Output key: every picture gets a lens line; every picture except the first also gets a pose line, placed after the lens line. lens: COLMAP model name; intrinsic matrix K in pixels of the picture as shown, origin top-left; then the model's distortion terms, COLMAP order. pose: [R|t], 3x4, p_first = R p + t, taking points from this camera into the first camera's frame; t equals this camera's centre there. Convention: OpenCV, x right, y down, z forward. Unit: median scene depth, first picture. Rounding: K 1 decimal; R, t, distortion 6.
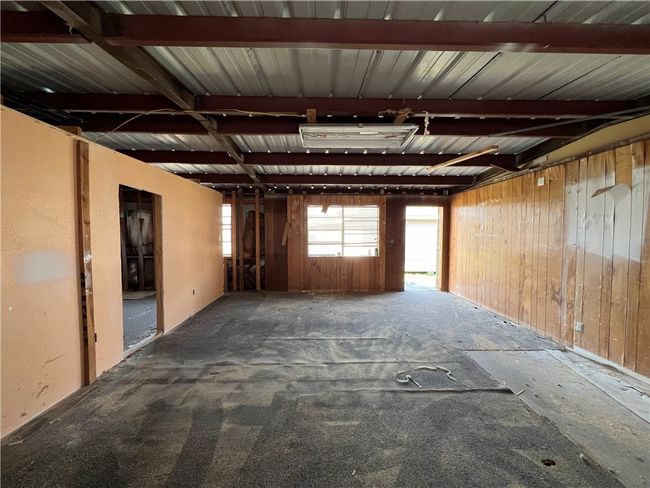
lens RADIAL K [[258.9, 0, 326.2], [0, 258.9, 245.9], [0, 0, 1]] dist [-0.002133, -0.000124]
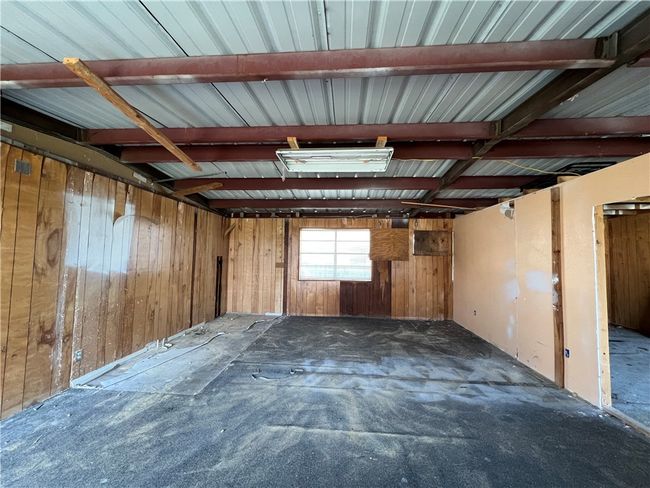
lens RADIAL K [[258.9, 0, 326.2], [0, 258.9, 245.9], [0, 0, 1]] dist [-0.002133, -0.000124]
pose [[-0.995568, -0.013651, 0.093046, 0.040698], [-0.013100, 0.999893, 0.006529, -0.081657], [-0.093126, 0.005281, -0.995640, 1.748621]]
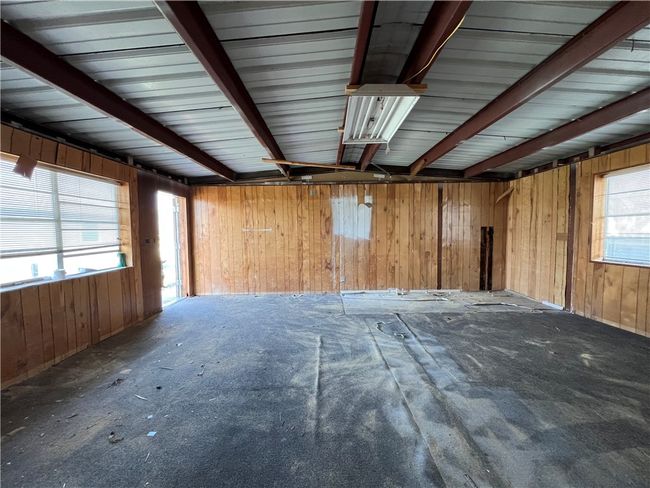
lens RADIAL K [[258.9, 0, 326.2], [0, 258.9, 245.9], [0, 0, 1]] dist [-0.002133, -0.000124]
pose [[0.016432, -0.060419, 0.998038, -0.765504], [0.064270, 0.996172, 0.059248, -0.028996], [-0.997797, 0.063170, 0.020253, 1.029312]]
